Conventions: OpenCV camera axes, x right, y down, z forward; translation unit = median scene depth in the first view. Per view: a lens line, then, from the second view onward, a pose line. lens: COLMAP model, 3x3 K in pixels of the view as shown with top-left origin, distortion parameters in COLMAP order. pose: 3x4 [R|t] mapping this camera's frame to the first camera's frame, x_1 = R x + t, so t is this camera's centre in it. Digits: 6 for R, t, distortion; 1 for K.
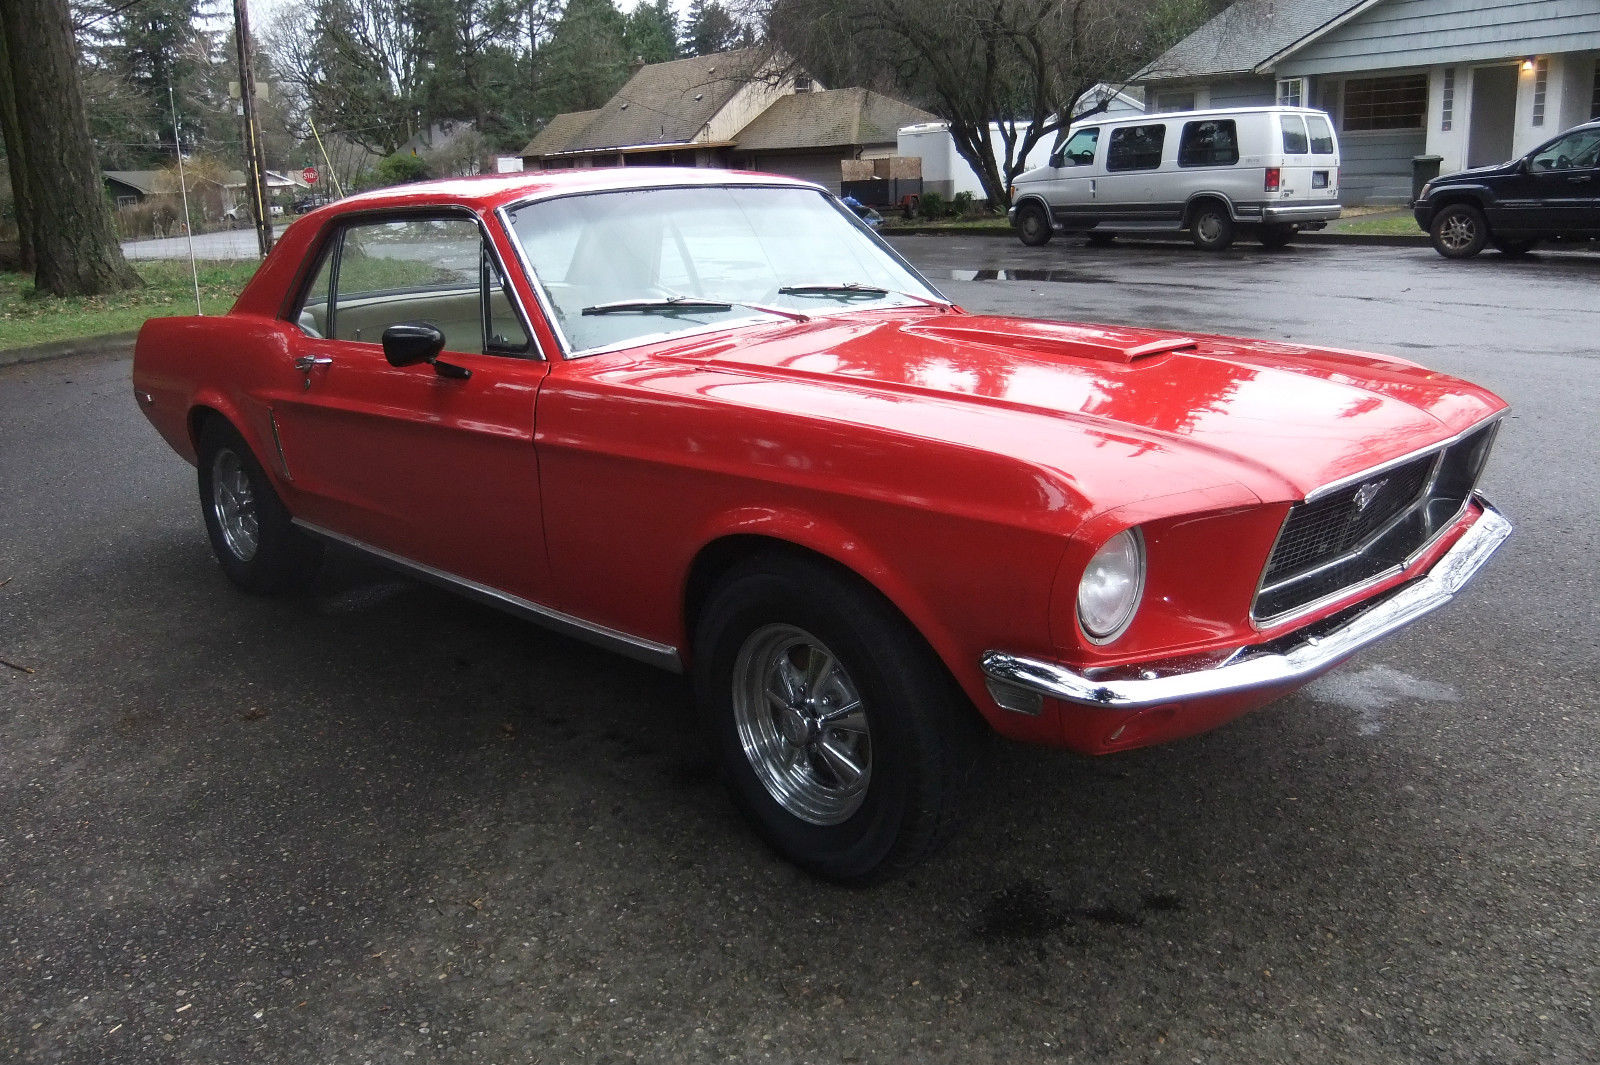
lens RADIAL K [[1252.2, 0, 795.9], [0, 1252.2, 505.9], [0, 0, 1]] dist [-0.052106, 0.037778]
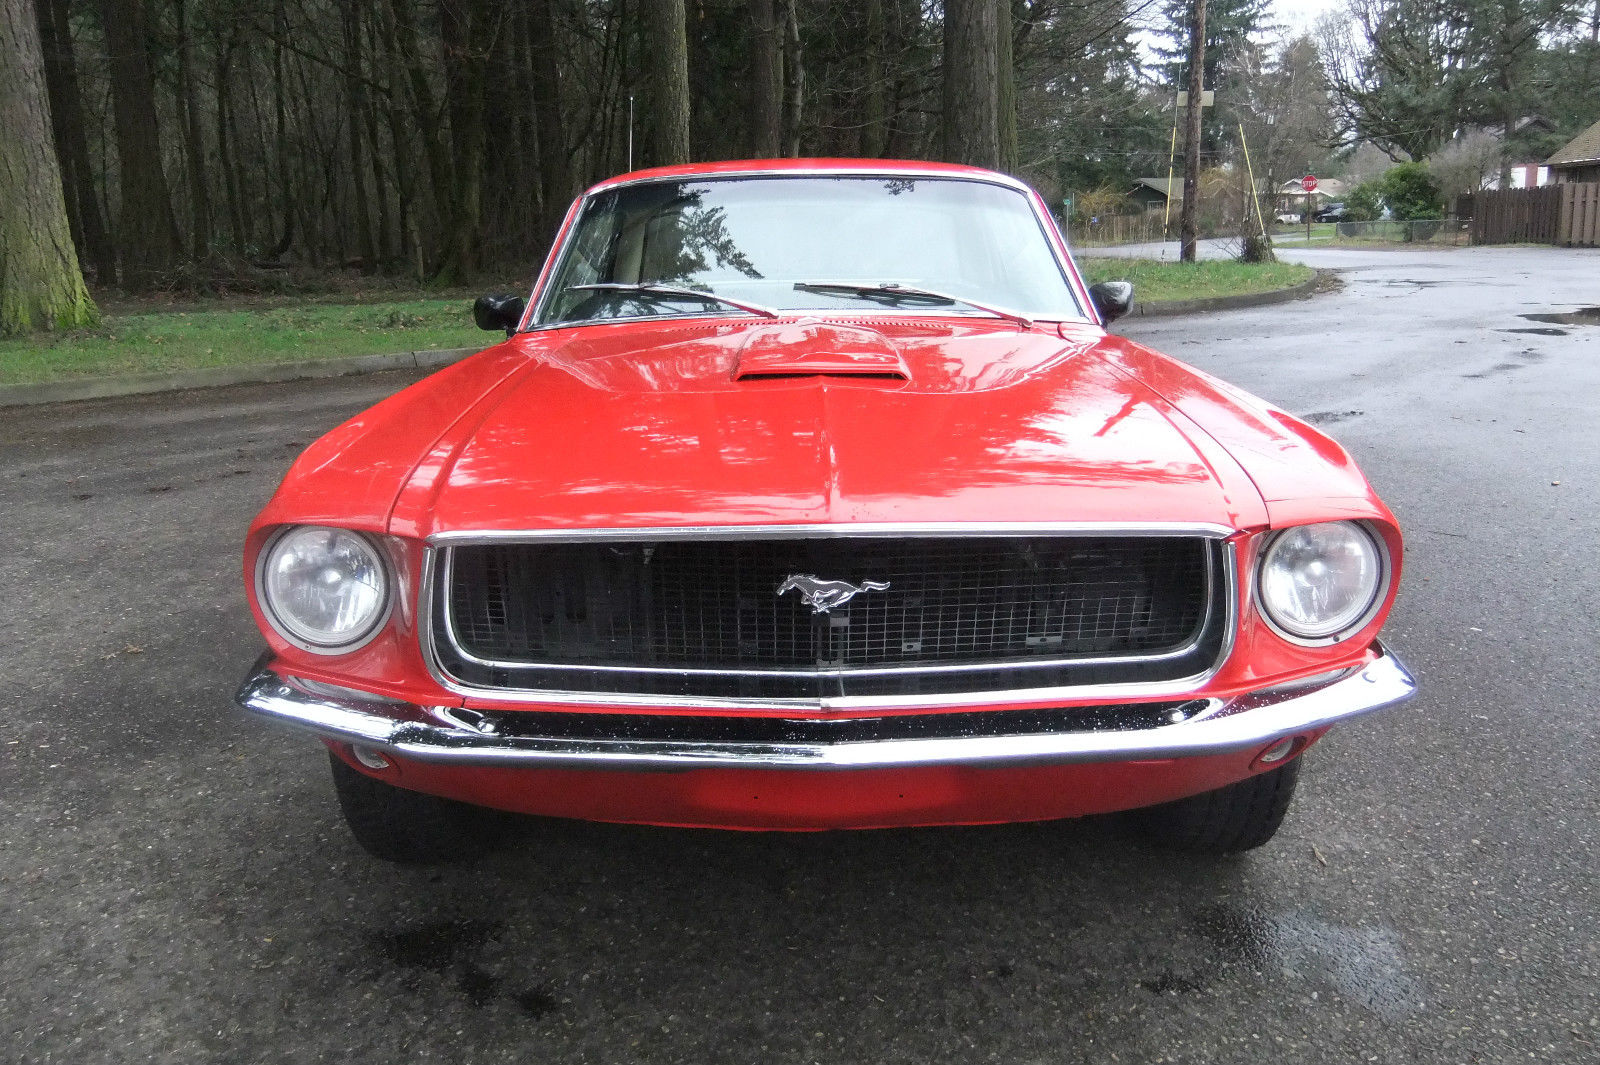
lens RADIAL K [[1252.2, 0, 795.9], [0, 1252.2, 505.9], [0, 0, 1]] dist [-0.052106, 0.037778]
pose [[0.713630, 0.174499, -0.678441, 0.110289], [-0.179067, 0.981743, 0.064155, -0.011965], [0.677250, 0.075703, 0.731848, 0.055151]]
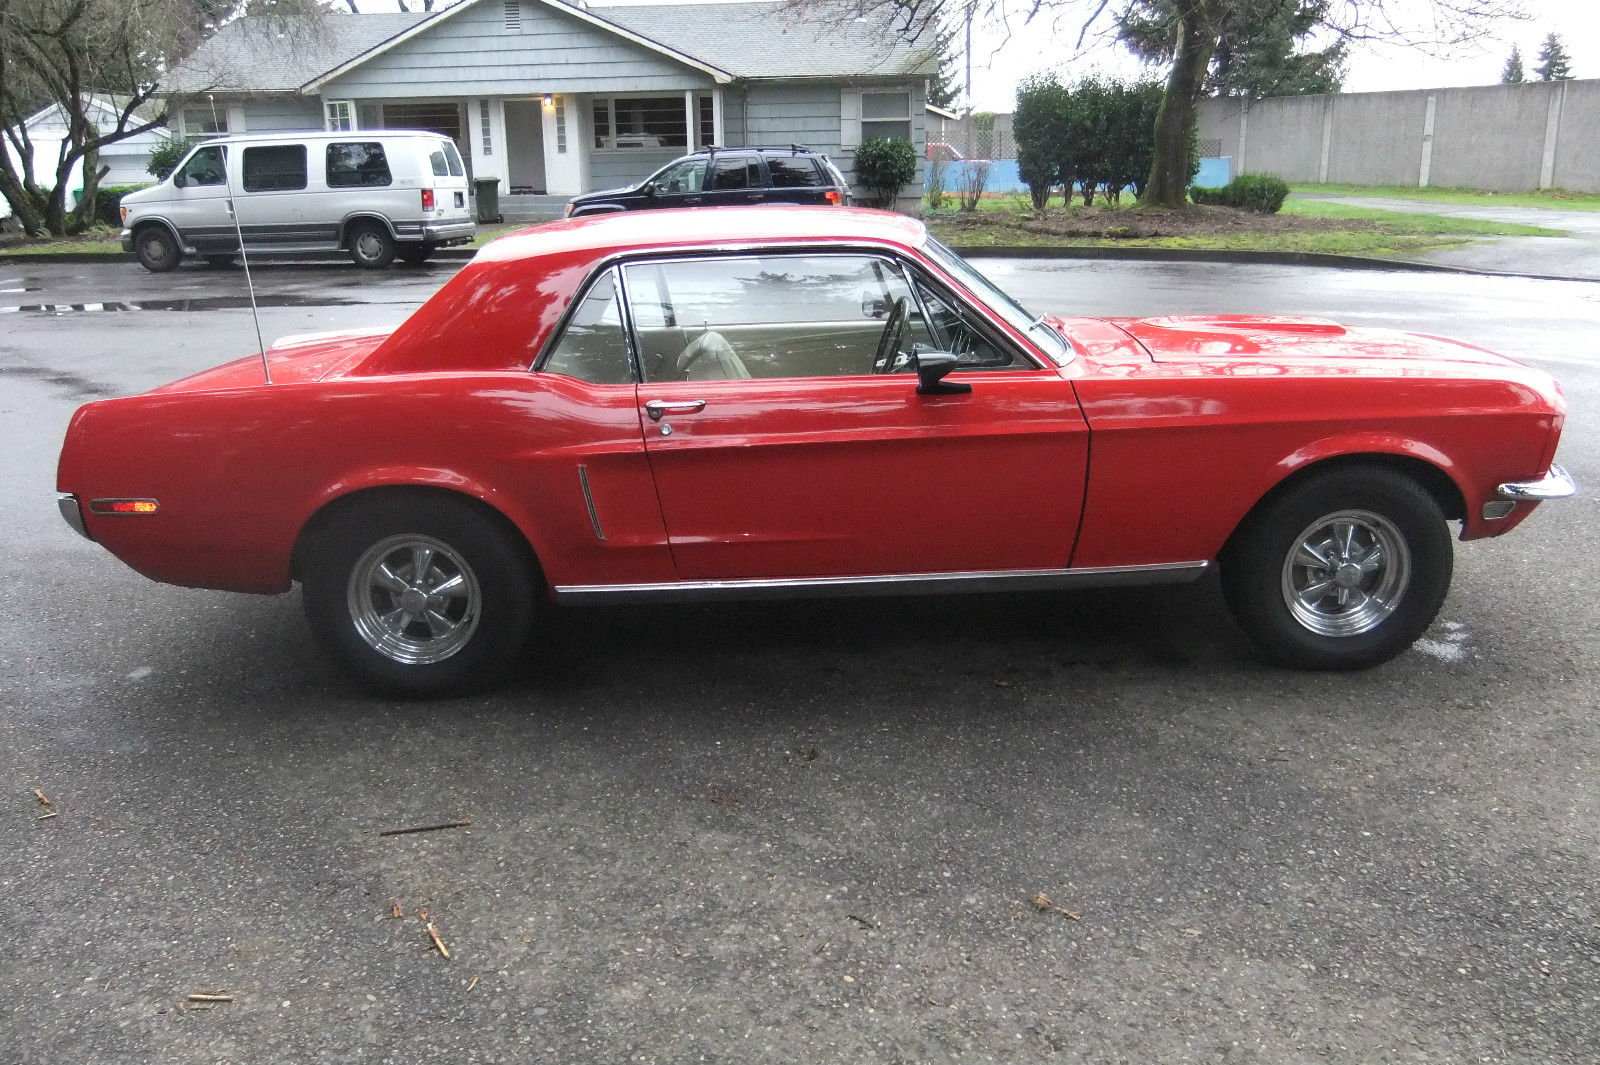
lens RADIAL K [[1252.2, 0, 795.9], [0, 1252.2, 505.9], [0, 0, 1]] dist [-0.052106, 0.037778]
pose [[0.679524, -0.166202, 0.714580, -0.185492], [0.174321, 0.982685, 0.062791, -0.015288], [-0.712643, 0.081898, 0.696730, 0.047007]]
